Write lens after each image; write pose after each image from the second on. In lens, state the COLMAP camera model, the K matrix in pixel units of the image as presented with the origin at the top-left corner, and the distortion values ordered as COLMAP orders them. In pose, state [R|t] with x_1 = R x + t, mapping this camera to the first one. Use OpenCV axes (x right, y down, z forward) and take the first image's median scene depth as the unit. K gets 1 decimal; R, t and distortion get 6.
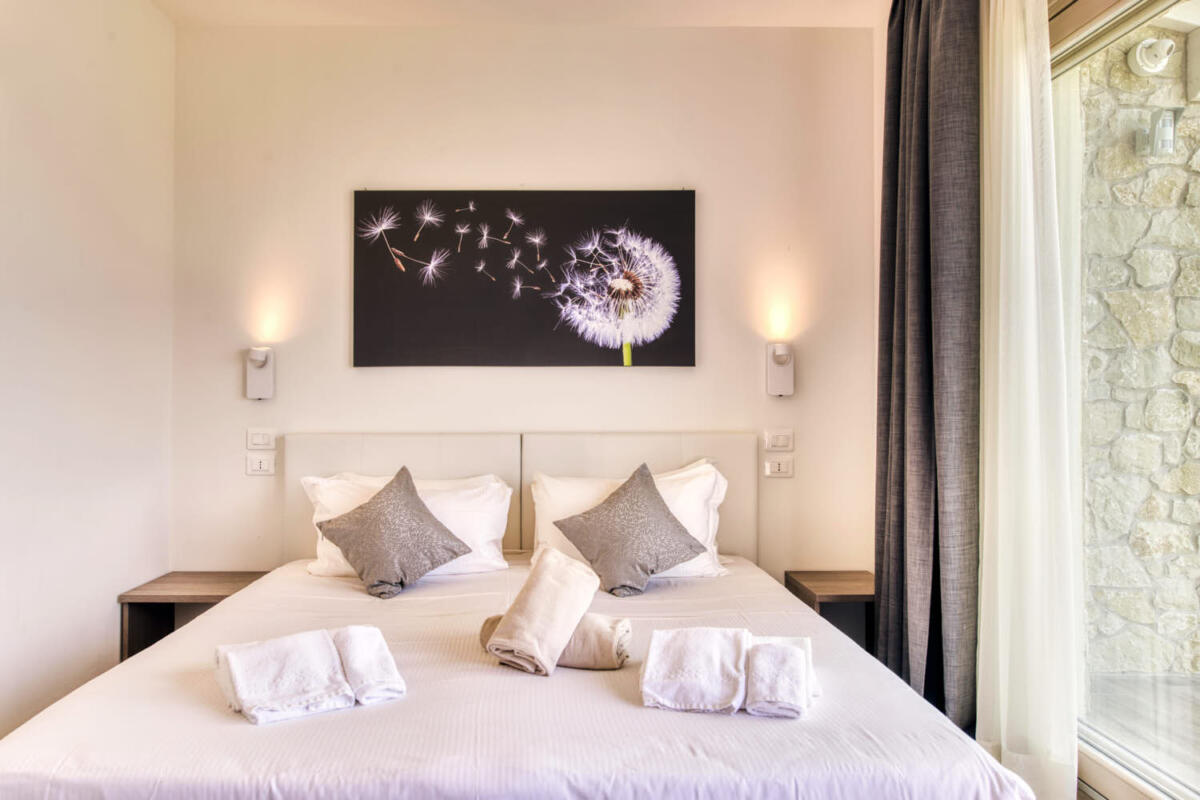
lens RADIAL K [[793.4, 0, 600.0], [0, 793.4, 400.0], [0, 0, 1]] dist [-0.008298, -0.000694]
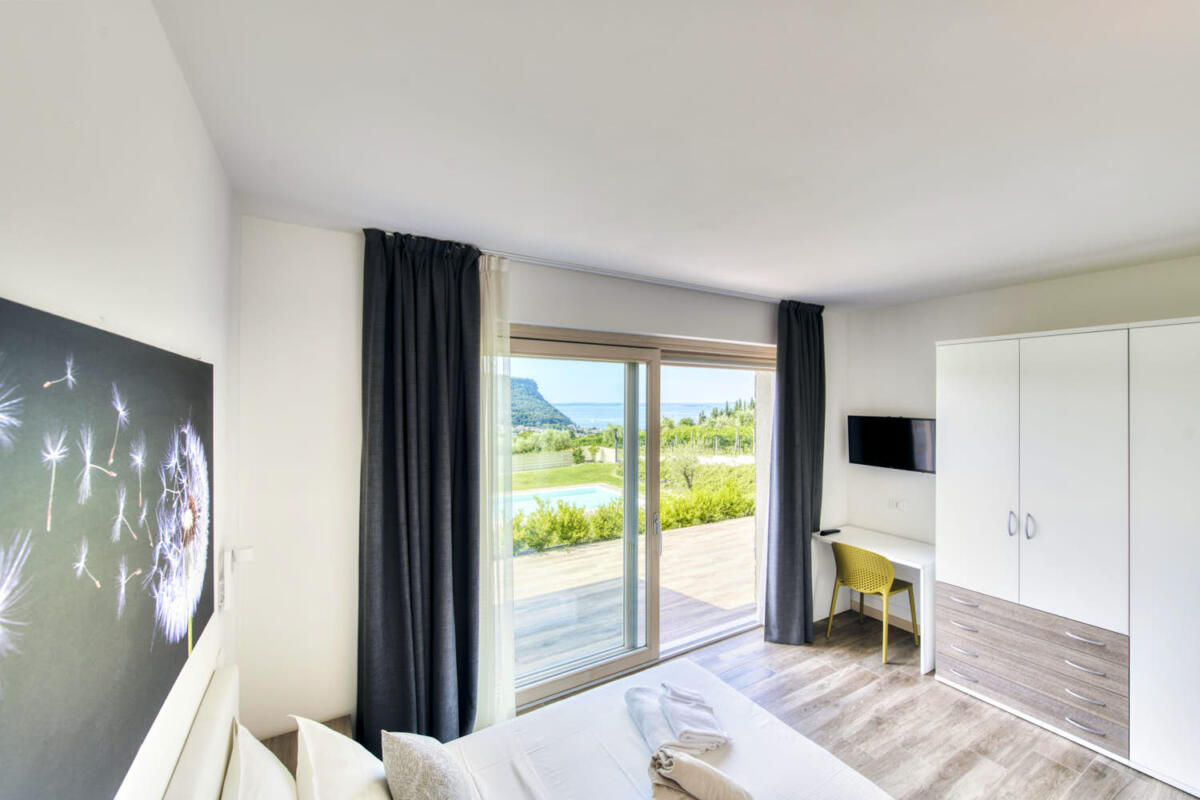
lens RADIAL K [[482.1, 0, 590.5], [0, 482.1, 392.4], [0, 0, 1]] dist [0.000817, 0.000013]
pose [[-0.465697, 0.012481, 0.884856, -0.271392], [0.006292, 0.999922, -0.010793, -0.149218], [-0.884922, 0.000541, -0.465739, 0.579632]]
